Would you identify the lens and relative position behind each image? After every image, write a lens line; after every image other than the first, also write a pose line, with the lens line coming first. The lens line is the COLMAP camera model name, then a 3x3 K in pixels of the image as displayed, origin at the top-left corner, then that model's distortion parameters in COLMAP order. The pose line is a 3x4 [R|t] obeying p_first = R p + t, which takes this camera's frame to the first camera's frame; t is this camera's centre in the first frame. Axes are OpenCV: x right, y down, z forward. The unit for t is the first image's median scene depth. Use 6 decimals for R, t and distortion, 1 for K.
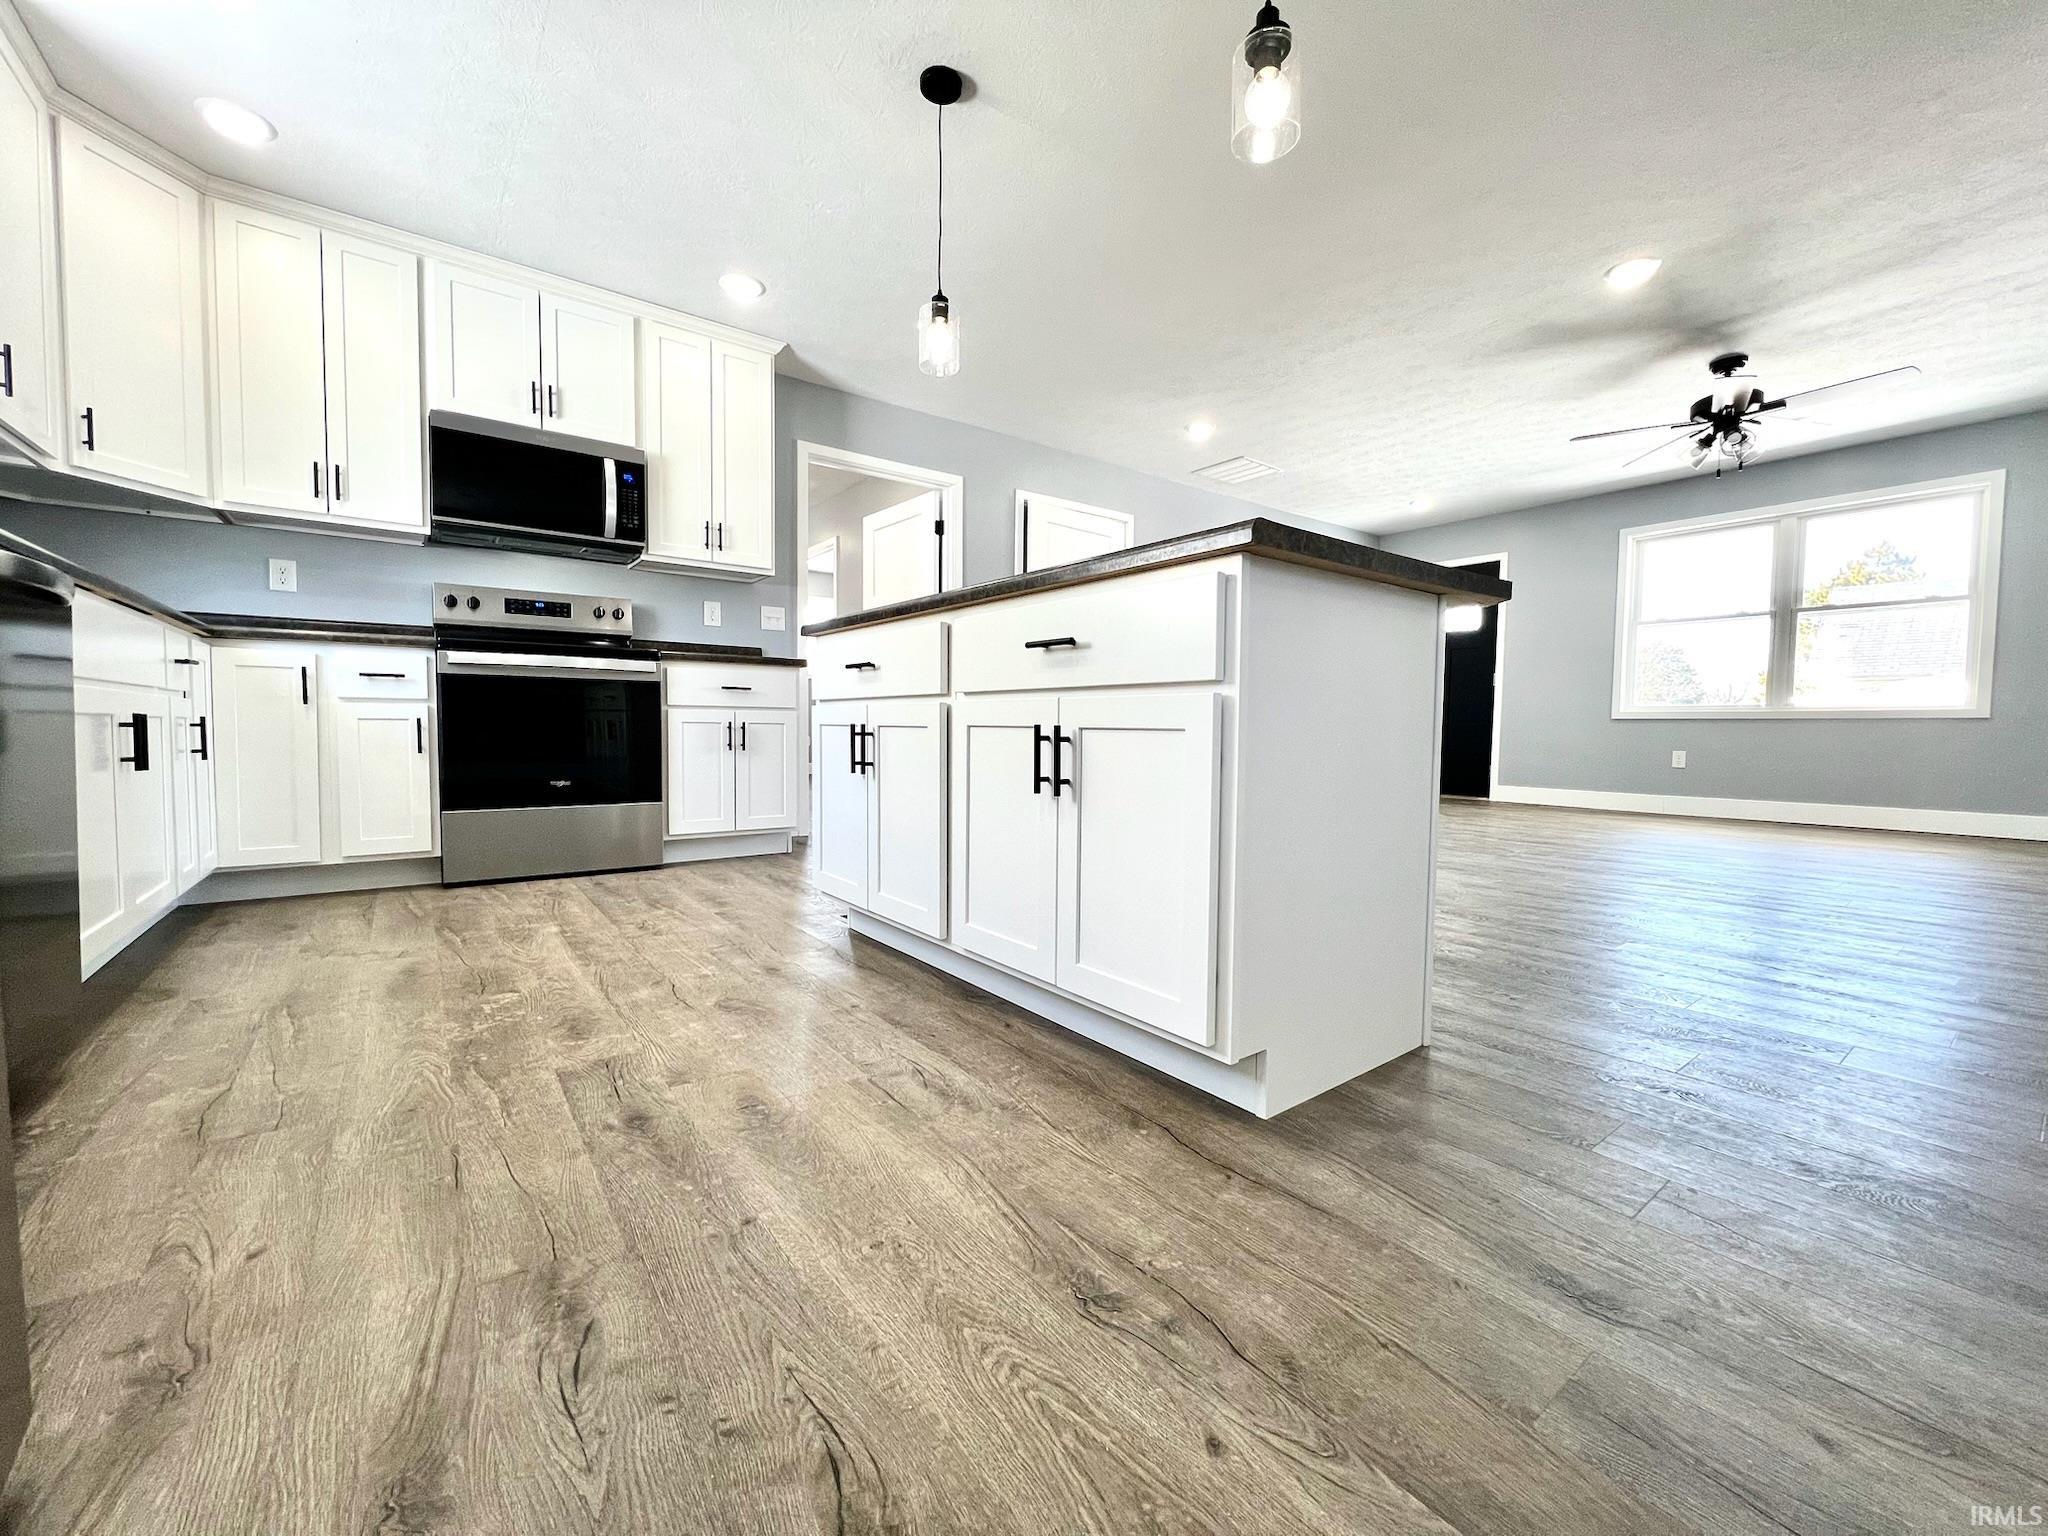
lens RADIAL K [[815.6, 0, 1022.1], [0, 815.6, 767.4], [0, 0, 1]] dist [-0.003346, 0.000403]
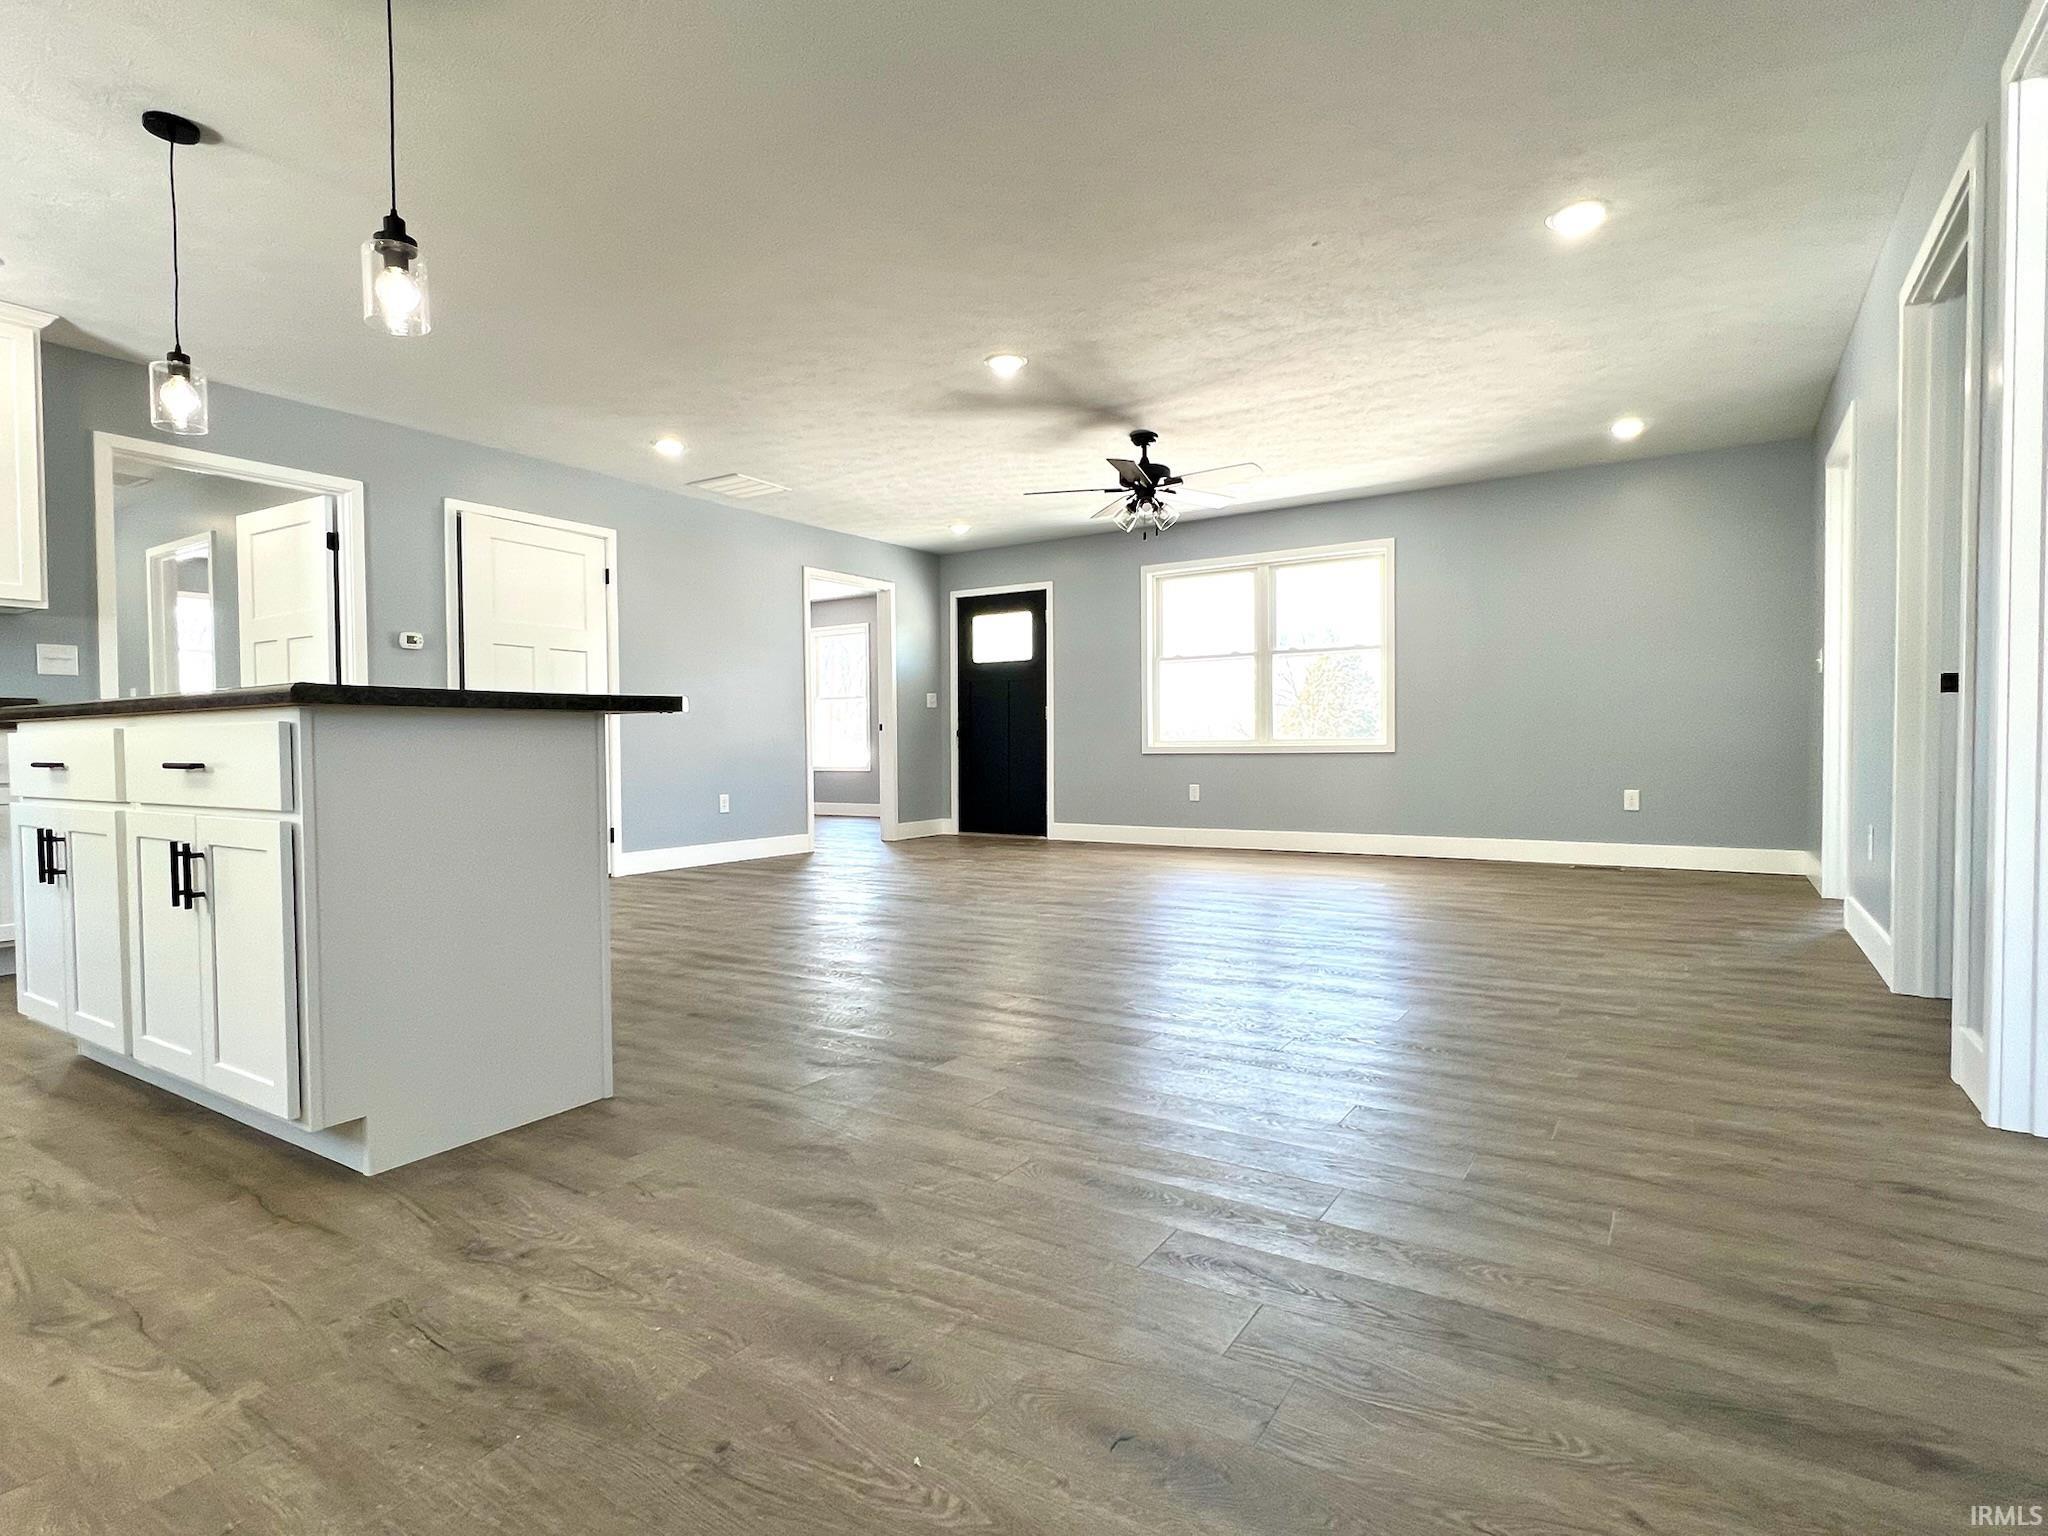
lens RADIAL K [[1047.9, 0, 1025.3], [0, 1047.9, 772.6], [0, 0, 1]] dist [-0.003014, -0.000329]
pose [[0.938640, -0.027085, 0.343834, 0.374849], [0.035098, 0.999238, -0.017102, -0.050258], [-0.343109, 0.028120, 0.938875, -0.416658]]
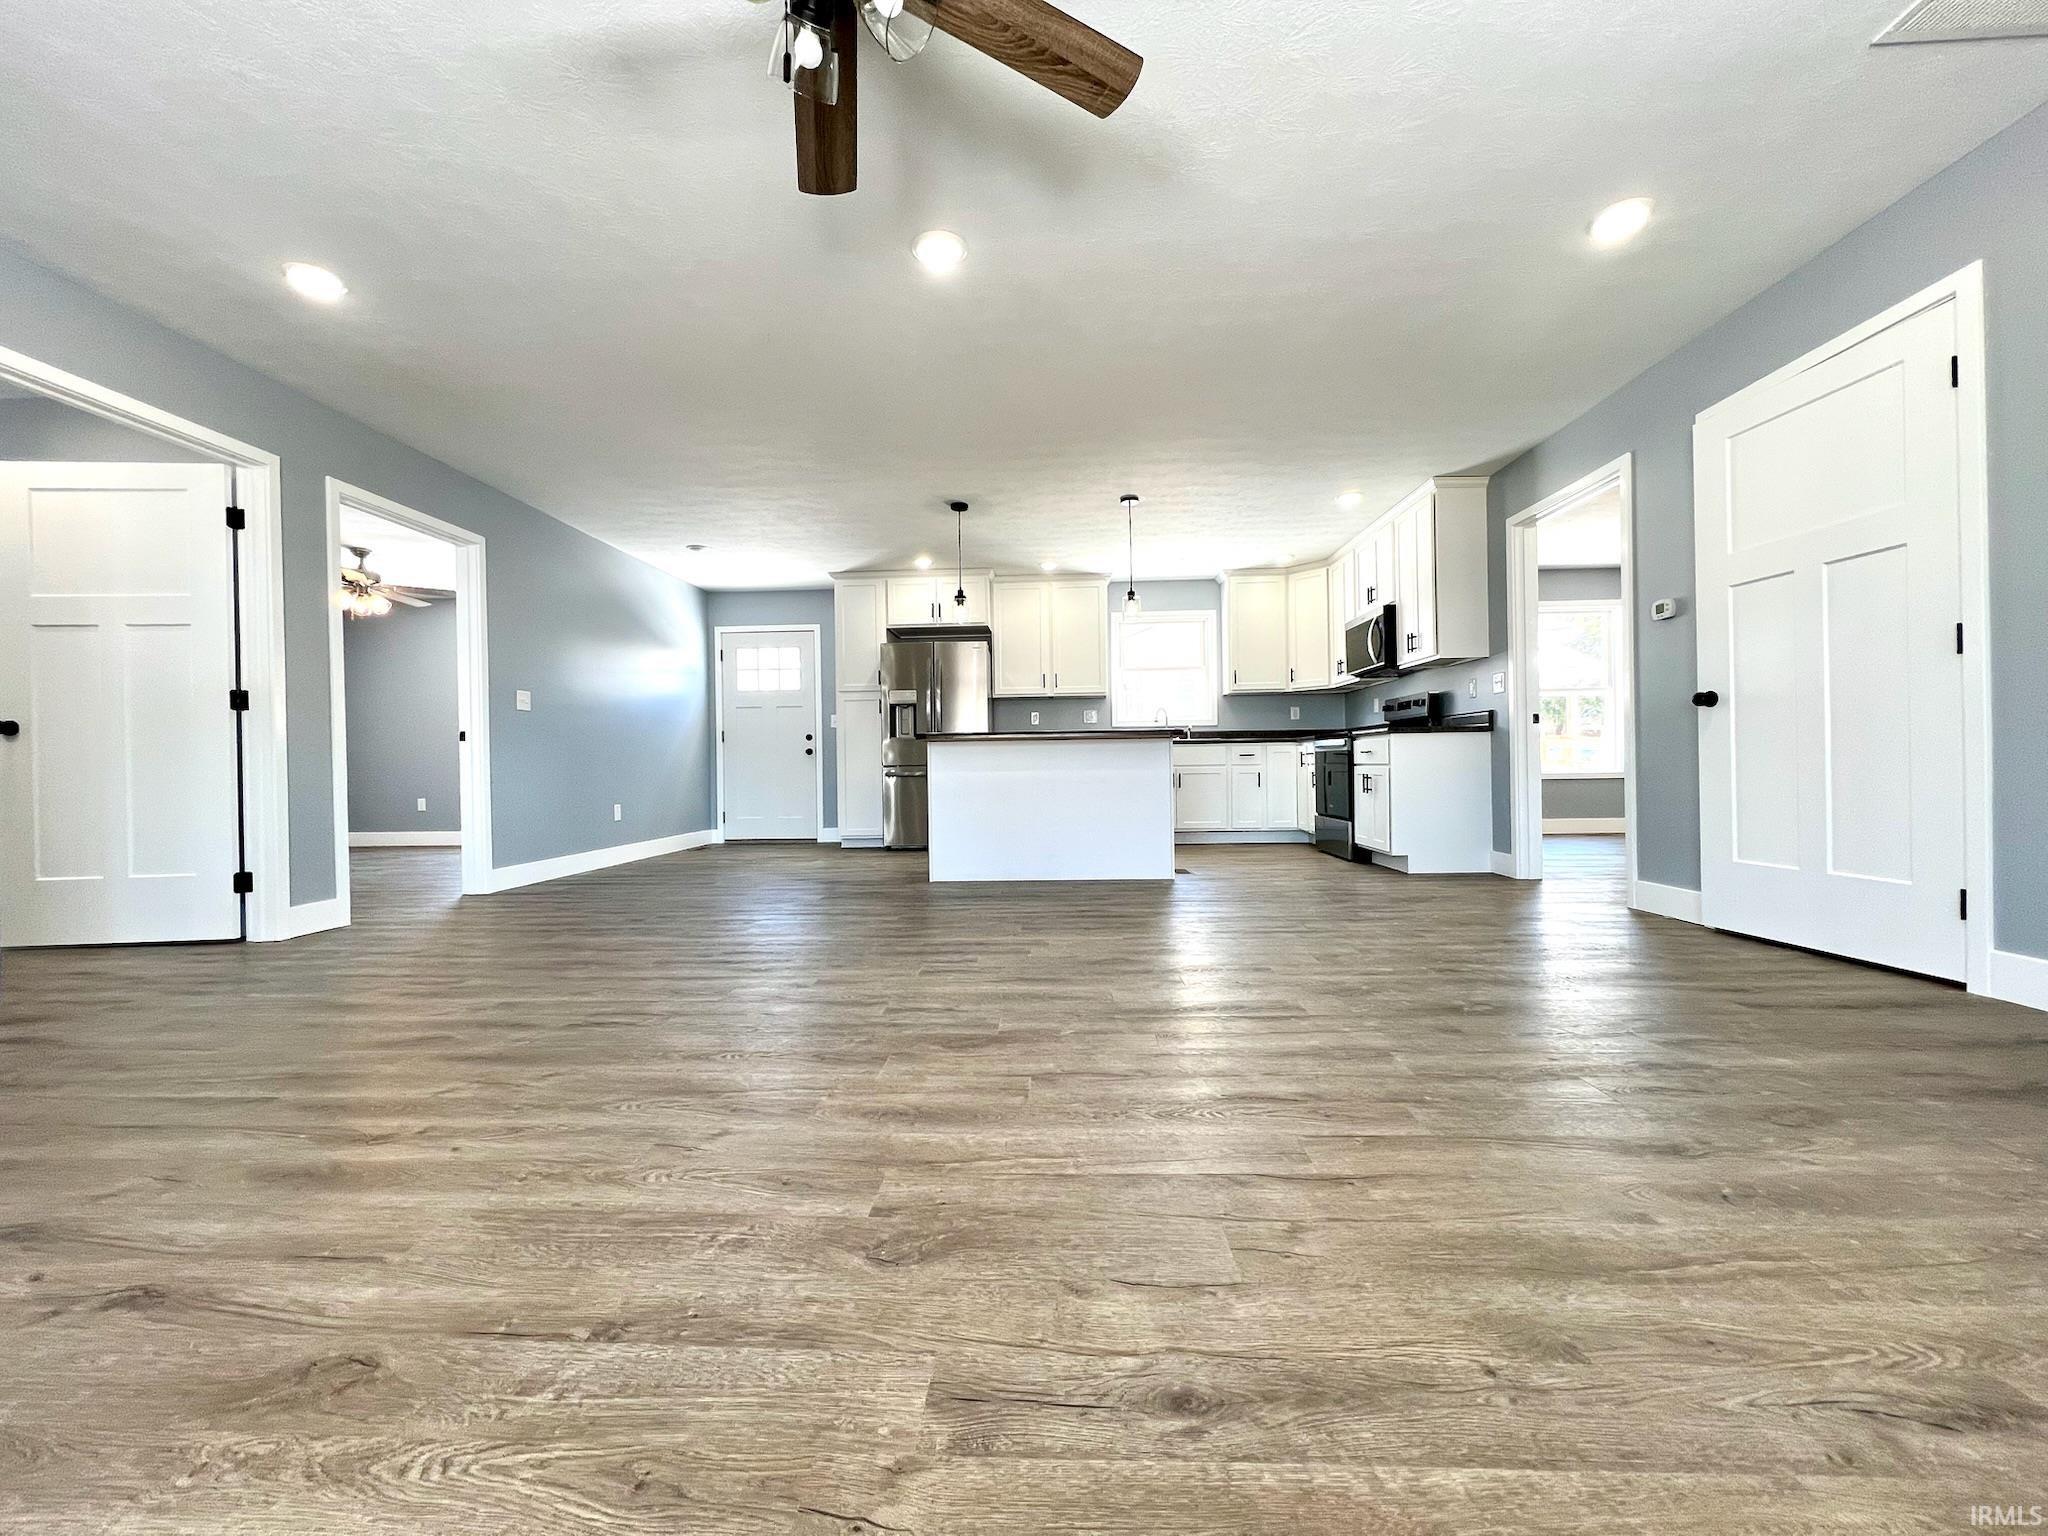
lens RADIAL K [[815.6, 0, 1022.1], [0, 815.6, 767.4], [0, 0, 1]] dist [-0.003346, 0.000403]
pose [[-0.639116, 0.003214, -0.769103, 1.841460], [-0.027930, 0.999235, 0.027386, -0.138589], [0.768603, 0.038984, -0.638537, 2.235383]]
